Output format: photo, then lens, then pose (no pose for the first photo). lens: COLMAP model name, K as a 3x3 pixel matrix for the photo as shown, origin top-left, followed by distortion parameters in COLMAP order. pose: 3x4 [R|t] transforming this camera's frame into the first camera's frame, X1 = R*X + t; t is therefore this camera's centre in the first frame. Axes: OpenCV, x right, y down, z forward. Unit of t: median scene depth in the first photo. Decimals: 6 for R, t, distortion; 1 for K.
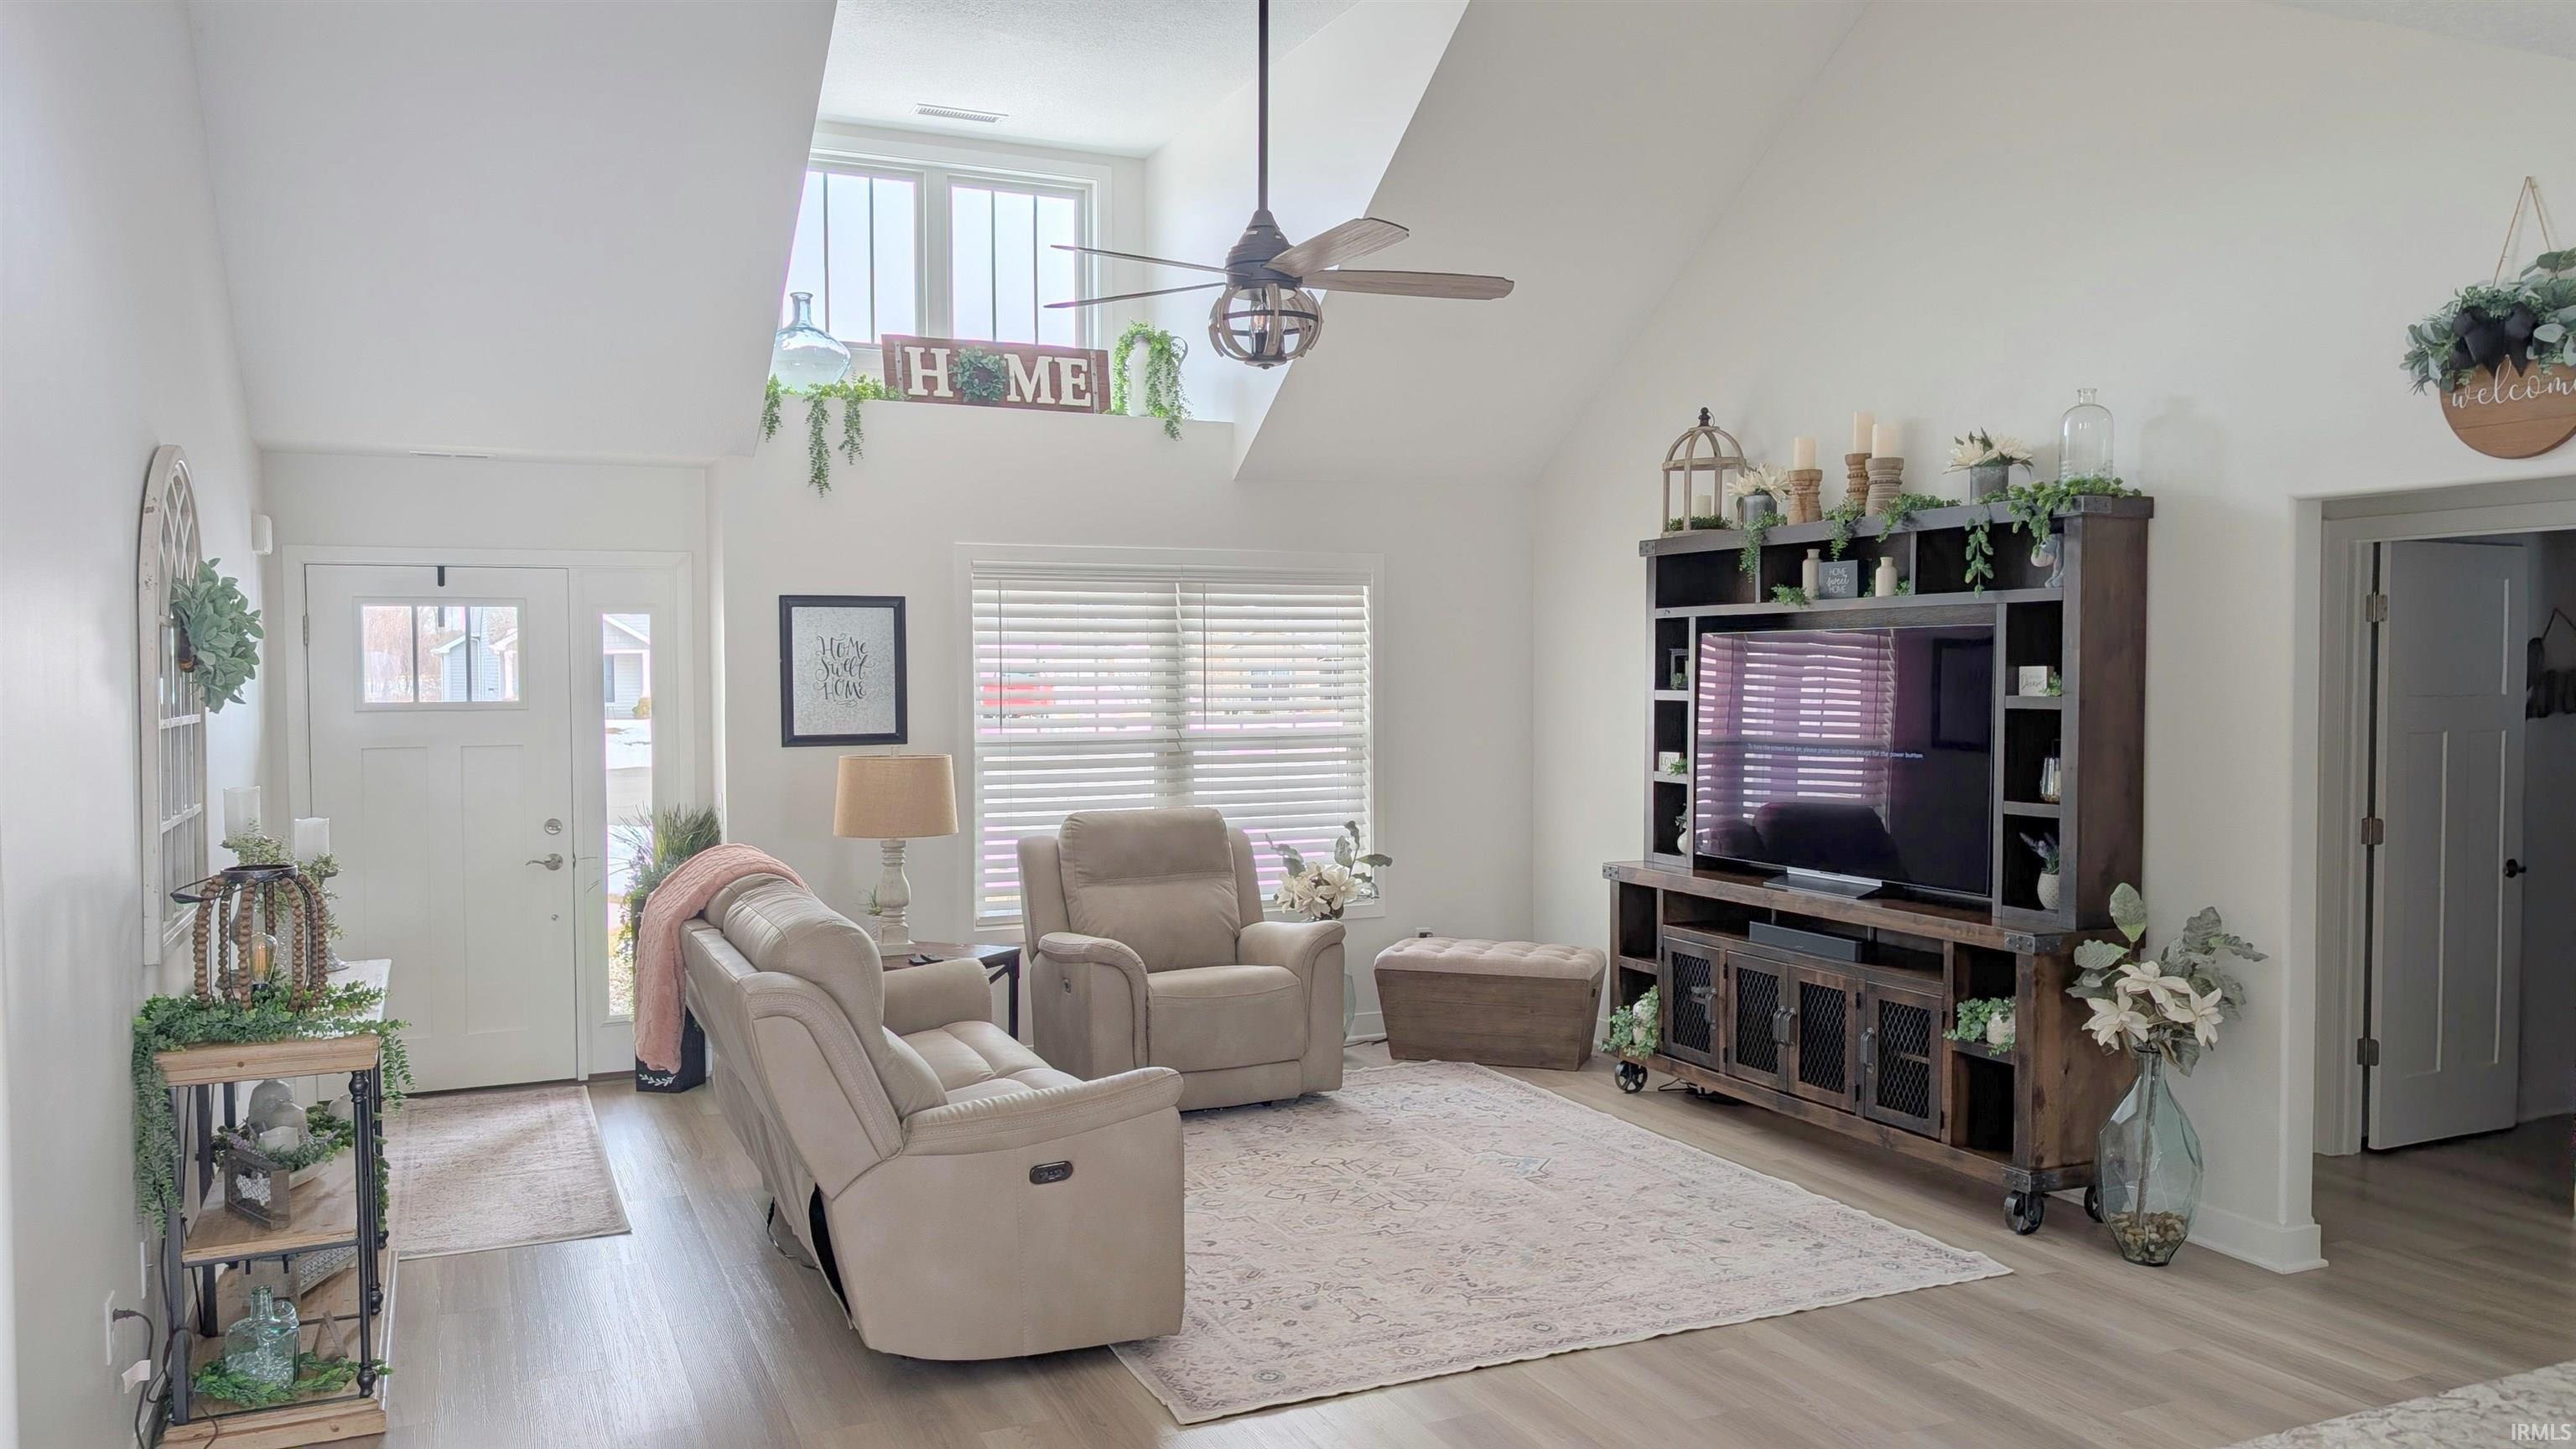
lens RADIAL K [[1859.3, 0, 1280.6], [0, 1859.3, 738.3], [0, 0, 1]] dist [0.023785, -0.025957]
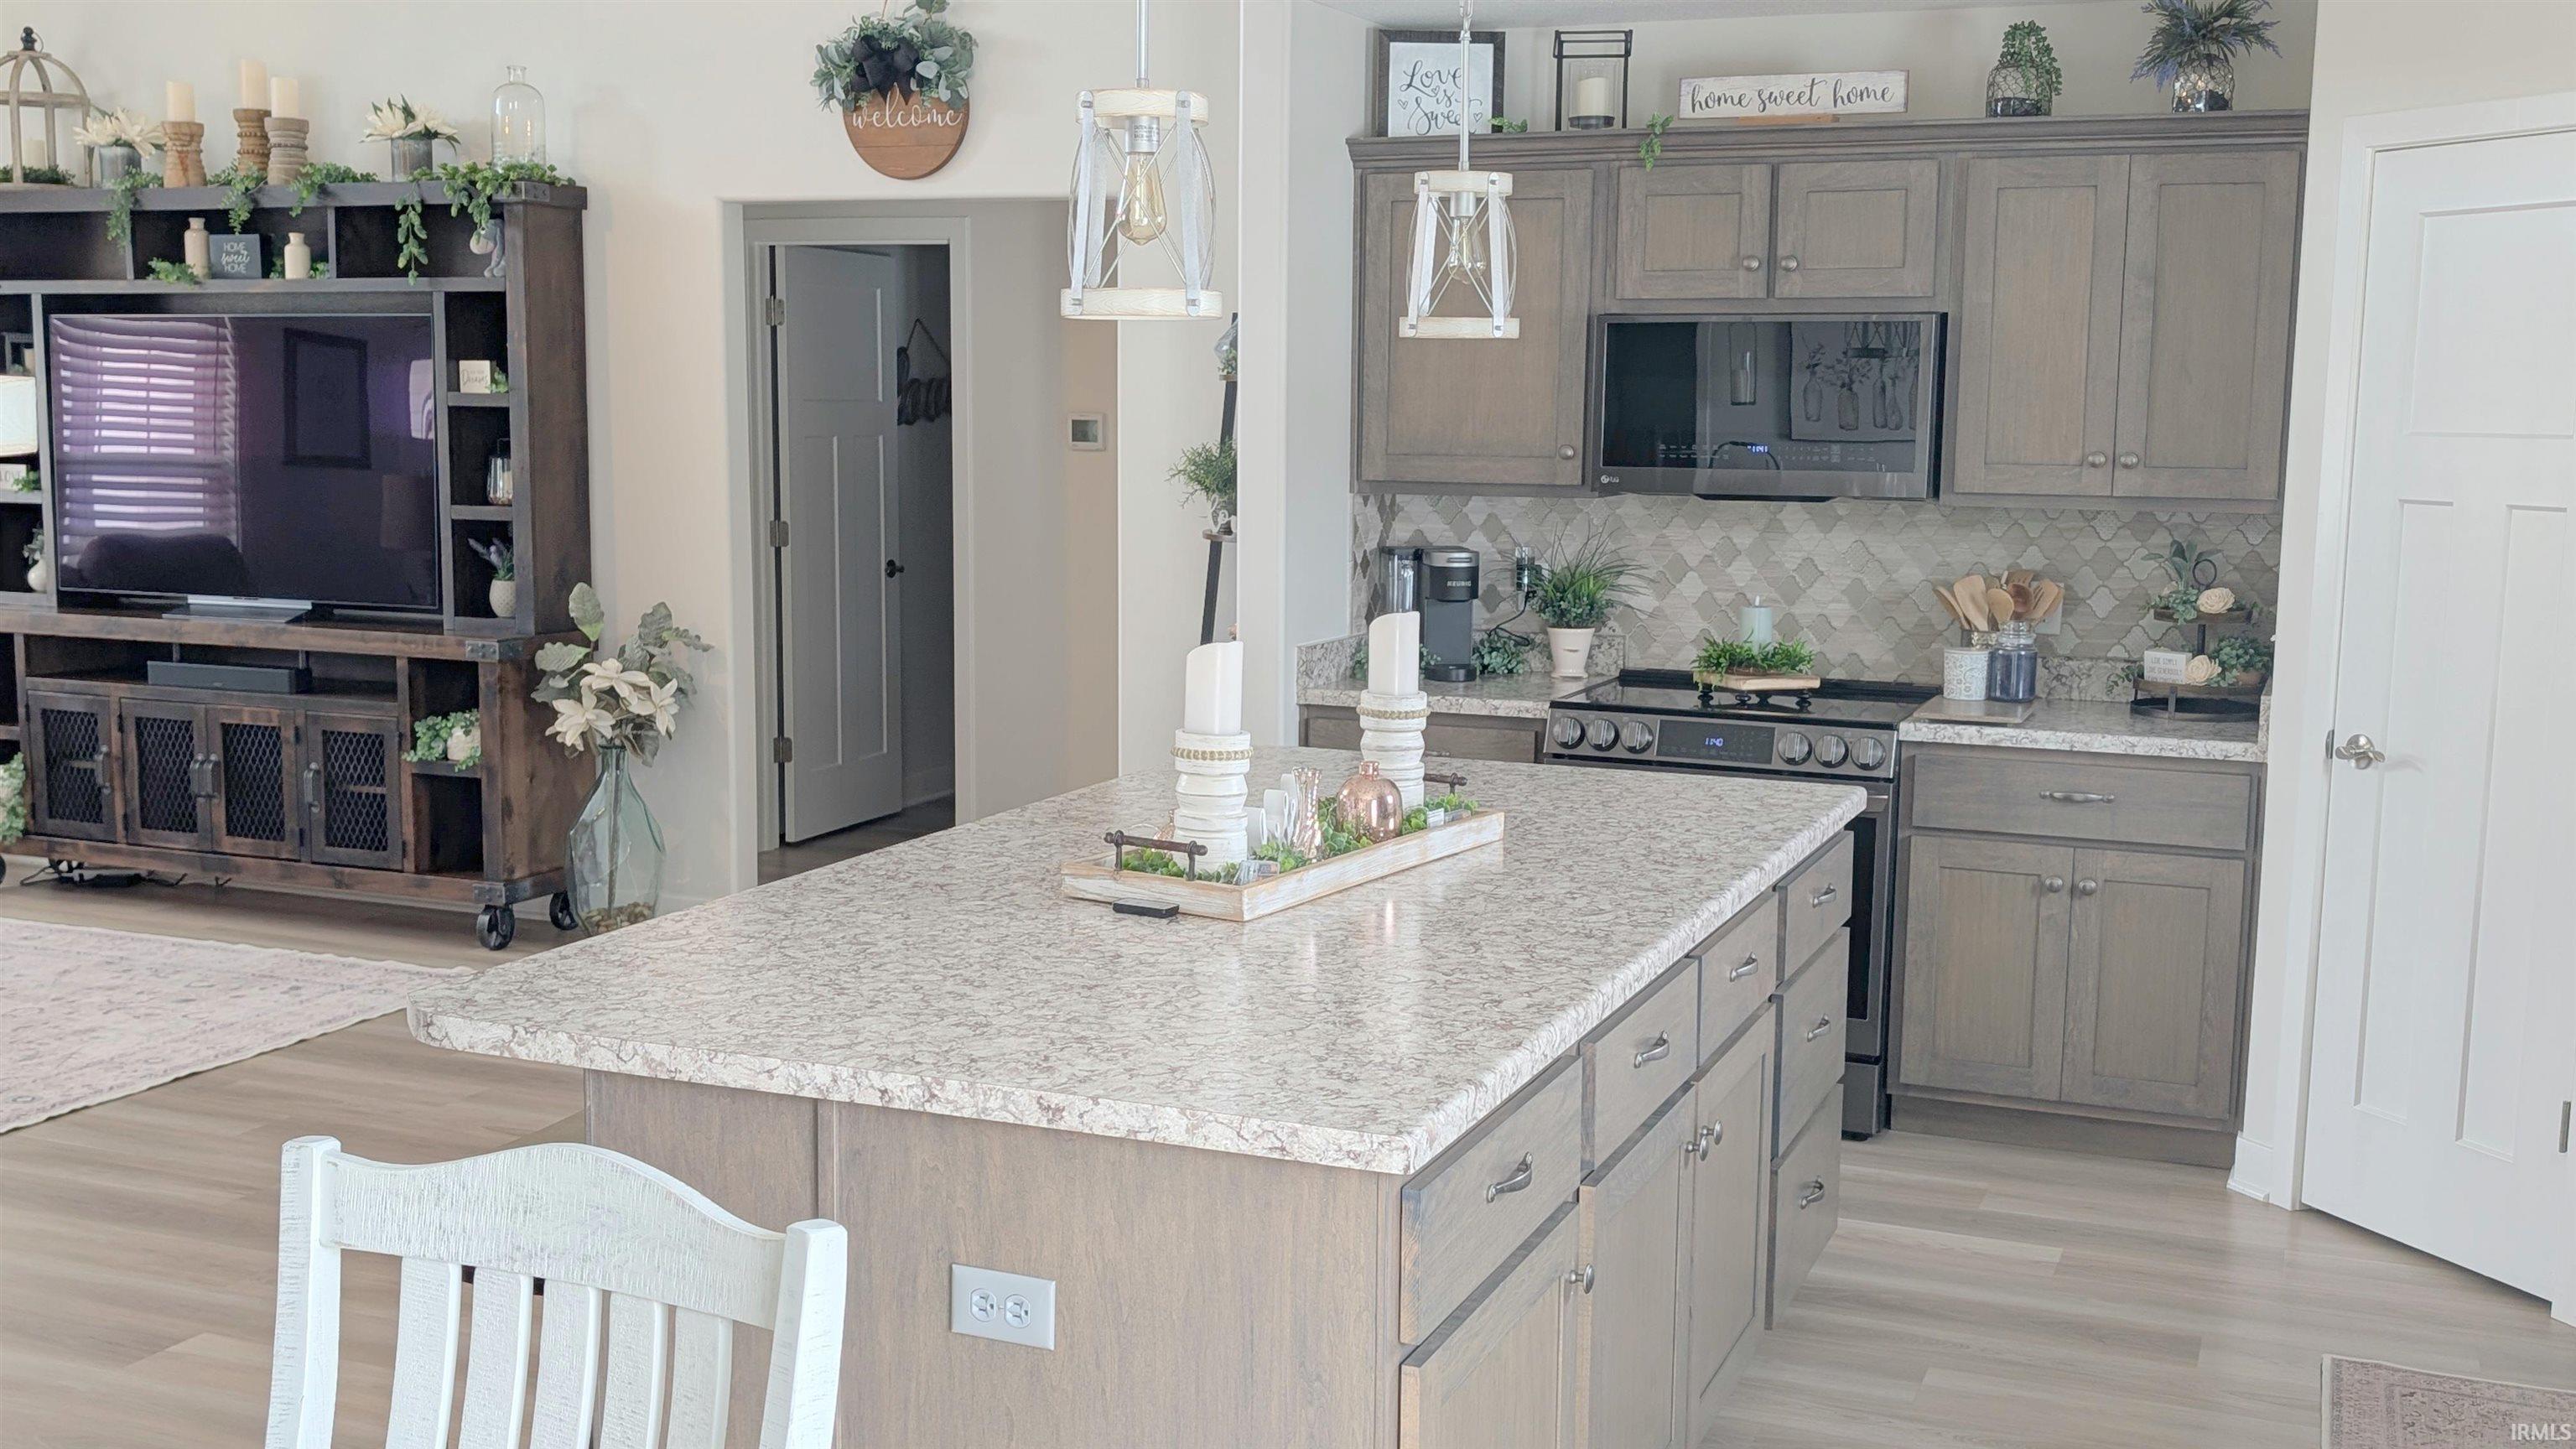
lens RADIAL K [[2523.2, 0, 1278.5], [0, 2523.2, 760.2], [0, 0, 1]] dist [0.008604, 0.000000]
pose [[0.727055, -0.086060, 0.681164, -0.168634], [0.010931, 0.993438, 0.113846, 0.018659], [-0.686492, -0.075326, 0.723225, -0.195485]]
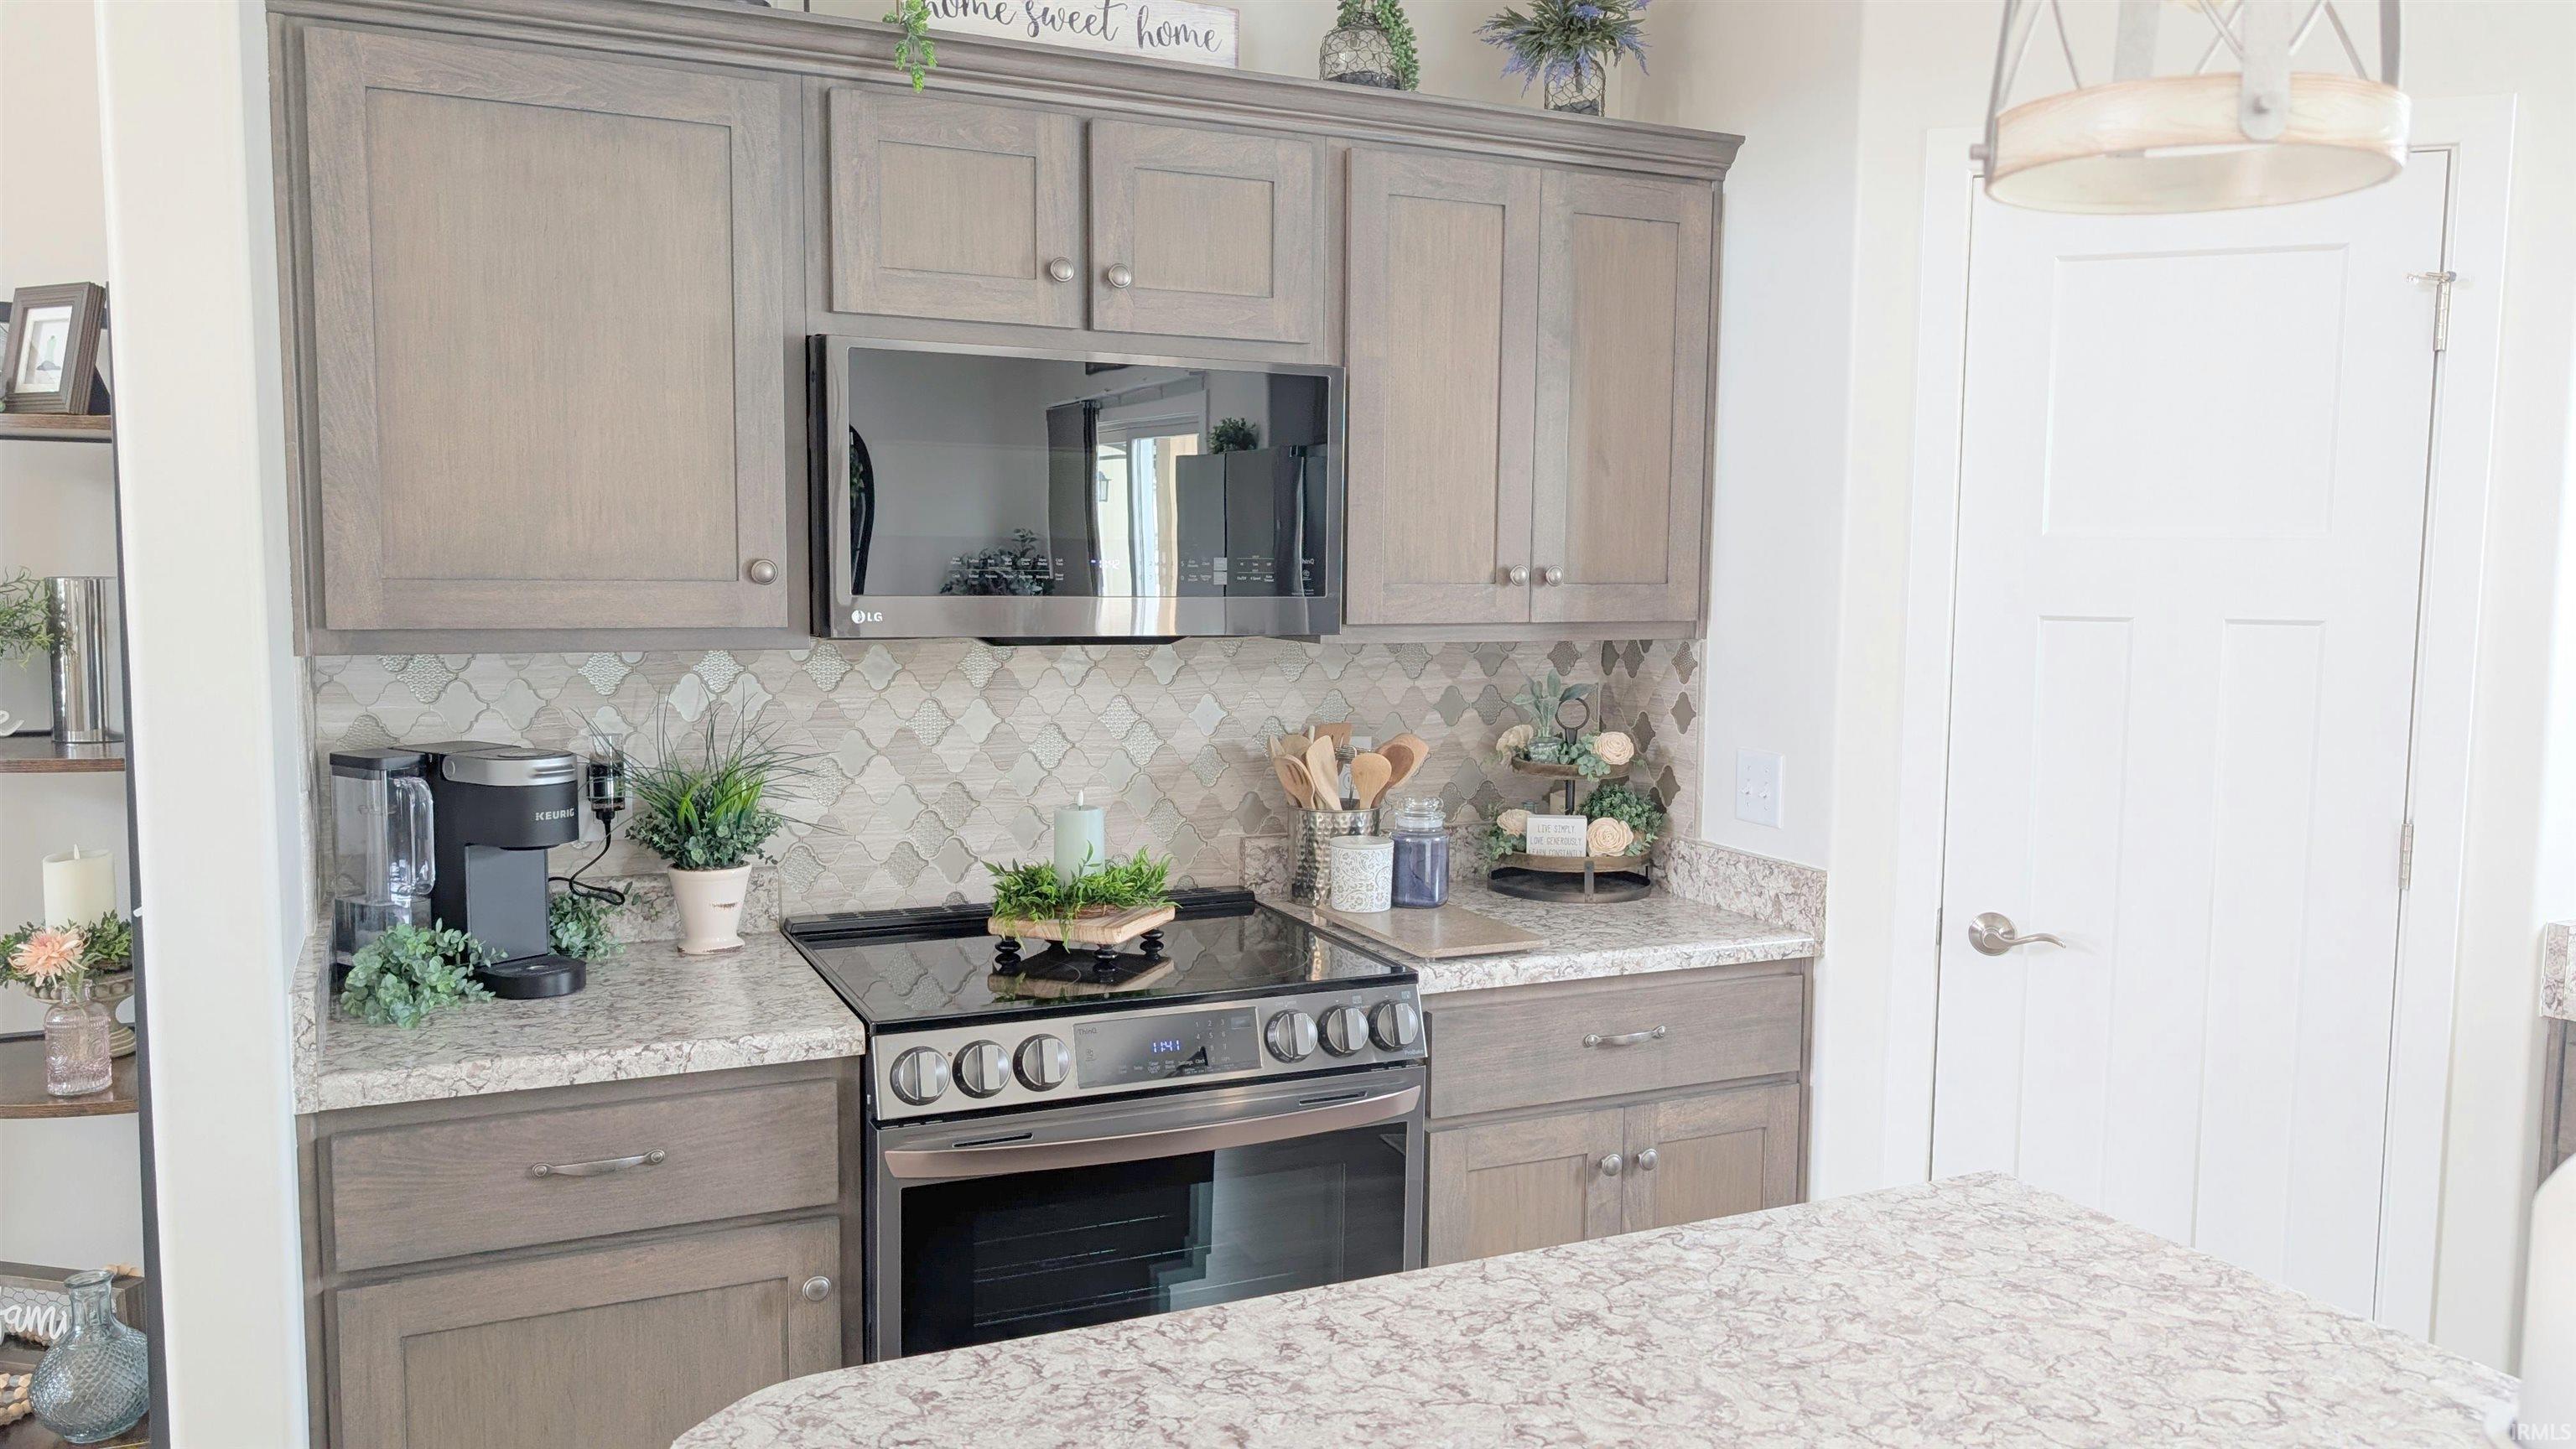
lens RADIAL K [[1859.3, 0, 1319.5], [0, 1859.3, 729.9], [0, 0, 1]] dist [0.023785, -0.025957]
pose [[-0.023611, -0.089561, 0.995701, 0.149956], [0.026255, 0.995580, 0.090173, 0.013510], [-0.999376, 0.028271, -0.021155, 0.298108]]
